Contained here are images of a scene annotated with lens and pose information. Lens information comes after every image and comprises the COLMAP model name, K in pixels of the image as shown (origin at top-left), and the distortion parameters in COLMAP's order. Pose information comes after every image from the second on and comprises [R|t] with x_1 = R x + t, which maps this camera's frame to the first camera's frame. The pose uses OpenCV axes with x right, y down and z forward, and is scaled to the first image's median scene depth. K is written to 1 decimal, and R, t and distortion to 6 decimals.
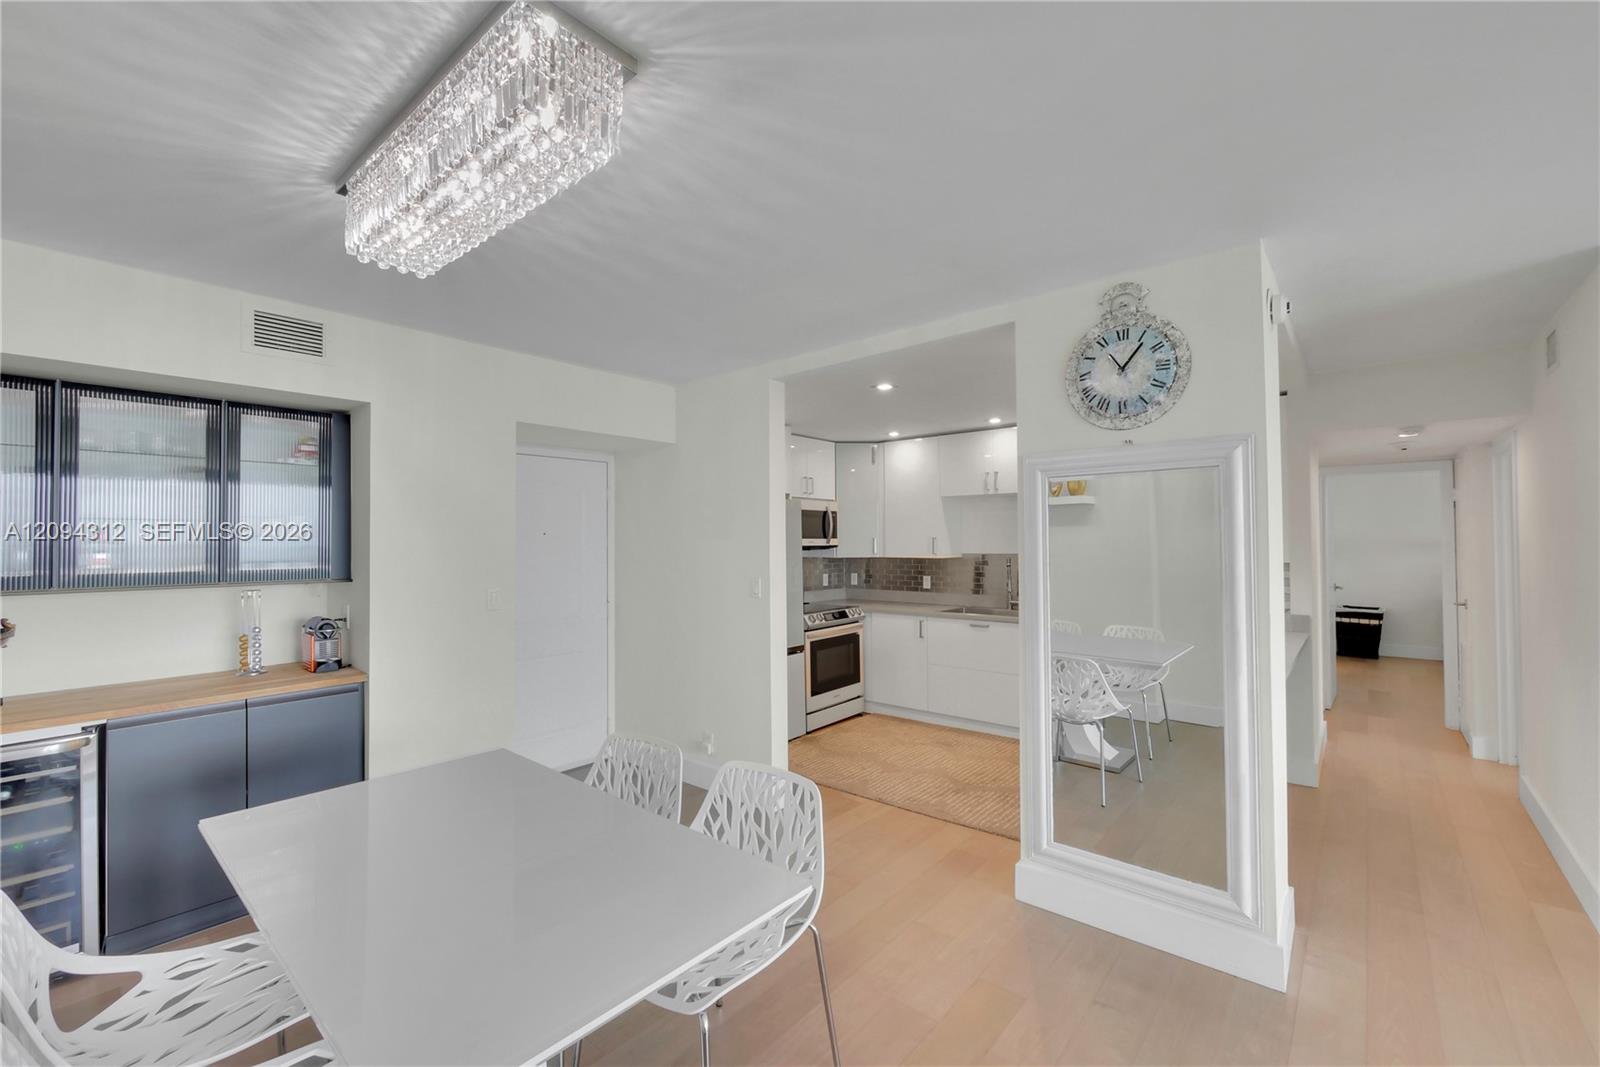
lens RADIAL K [[655.0, 0, 802.5], [0, 655.0, 529.8], [0, 0, 1]] dist [0.000153, 0.000013]
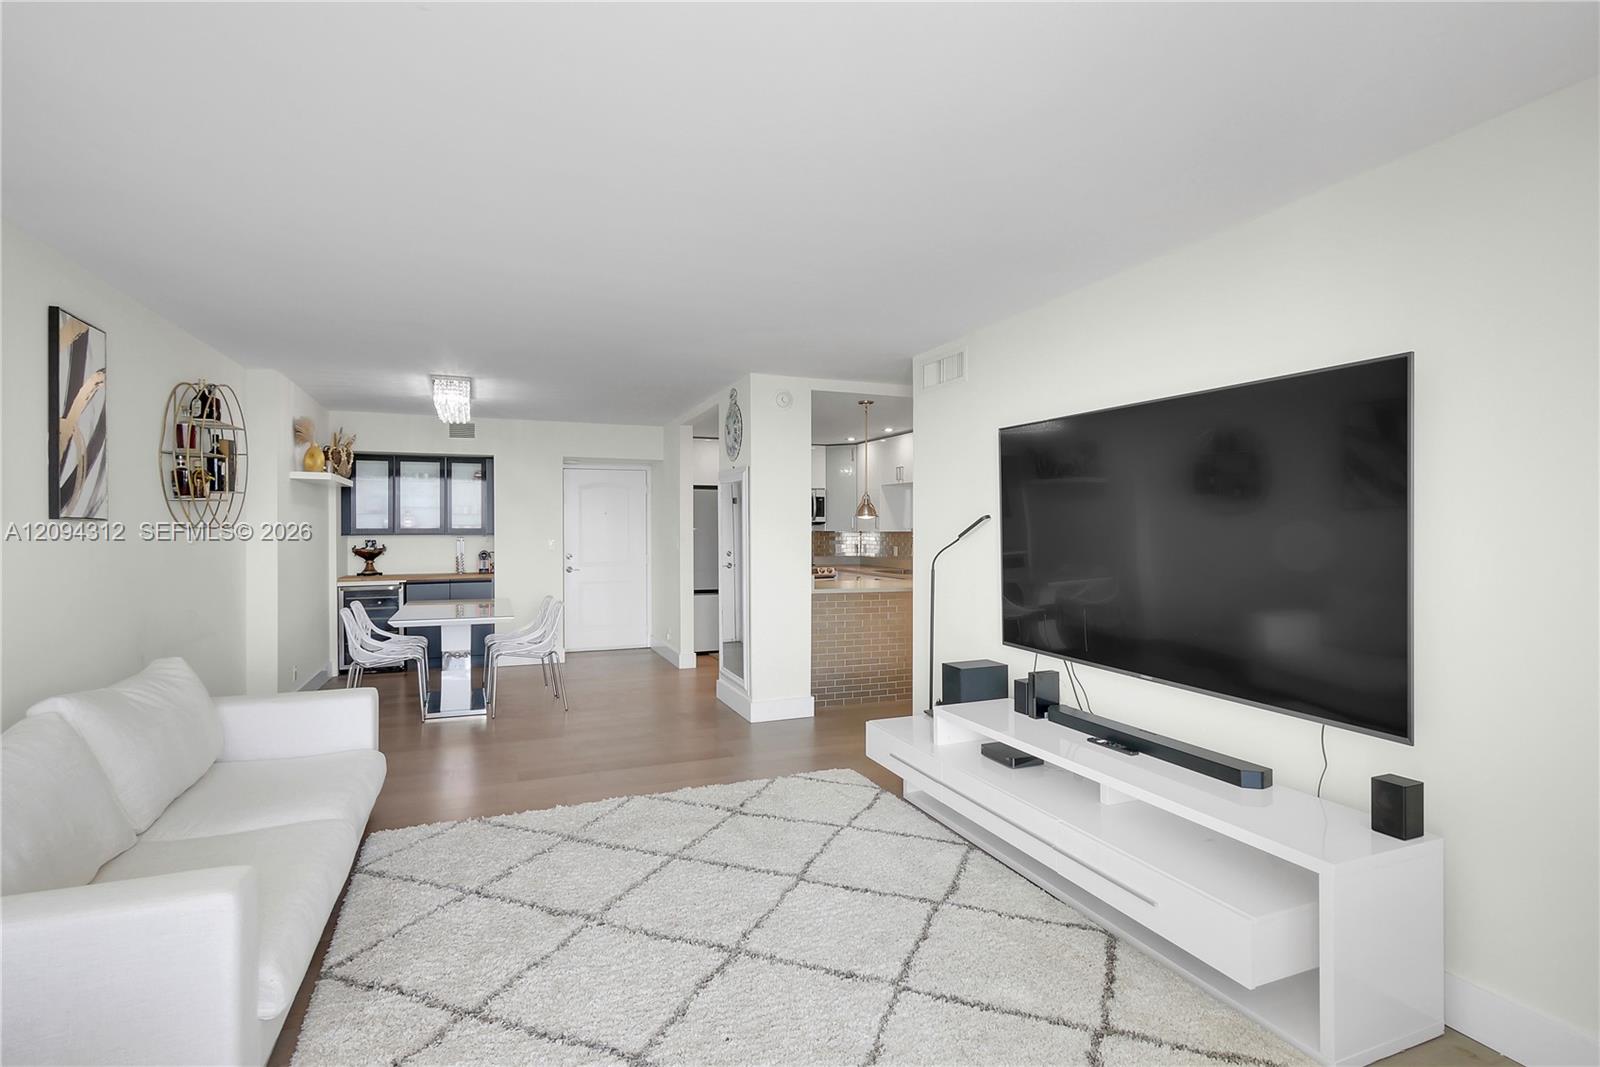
lens RADIAL K [[769.2, 0, 819.1], [0, 769.2, 529.1], [0, 0, 1]] dist [-0.003533, -0.000324]
pose [[0.891488, 0.008978, -0.452956, 1.524811], [0.002621, 0.999685, 0.024972, -0.002316], [0.453038, -0.023450, 0.891183, -0.850967]]
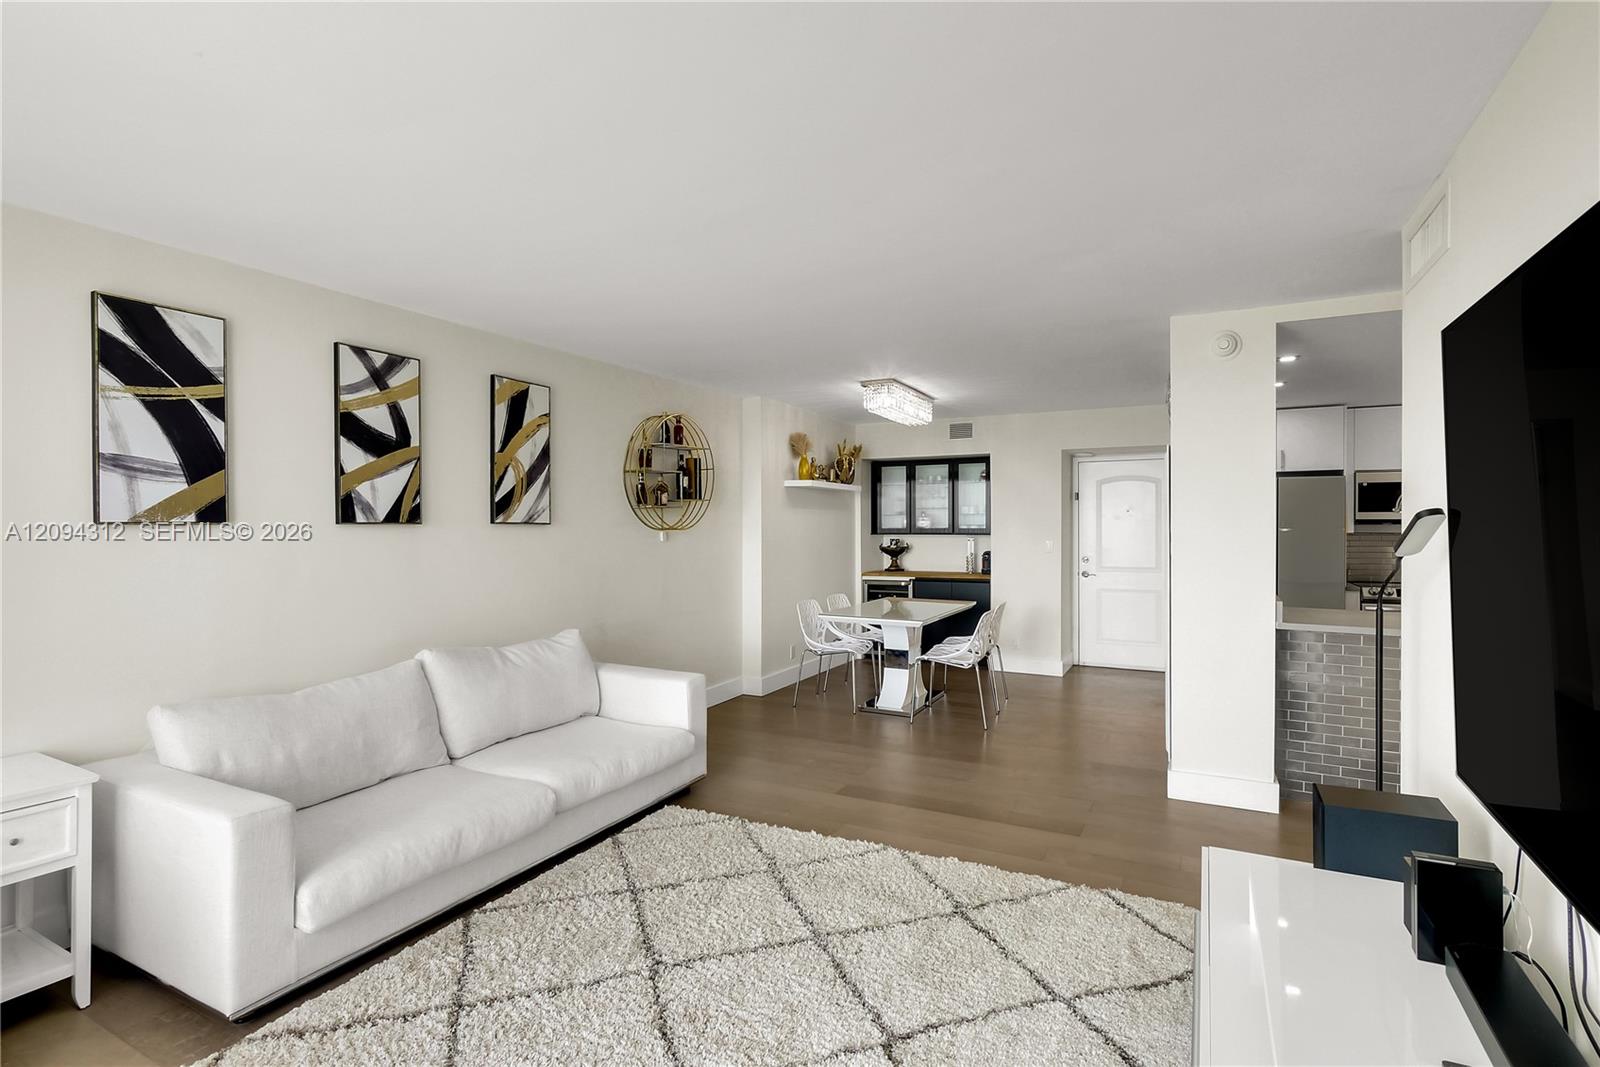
lens RADIAL K [[769.2, 0, 819.1], [0, 769.2, 529.1], [0, 0, 1]] dist [-0.003533, -0.000324]
pose [[0.230391, 0.011769, -0.973027, 1.710568], [0.019842, 0.999662, 0.016789, 0.004981], [0.972896, -0.023175, 0.230080, -0.161716]]
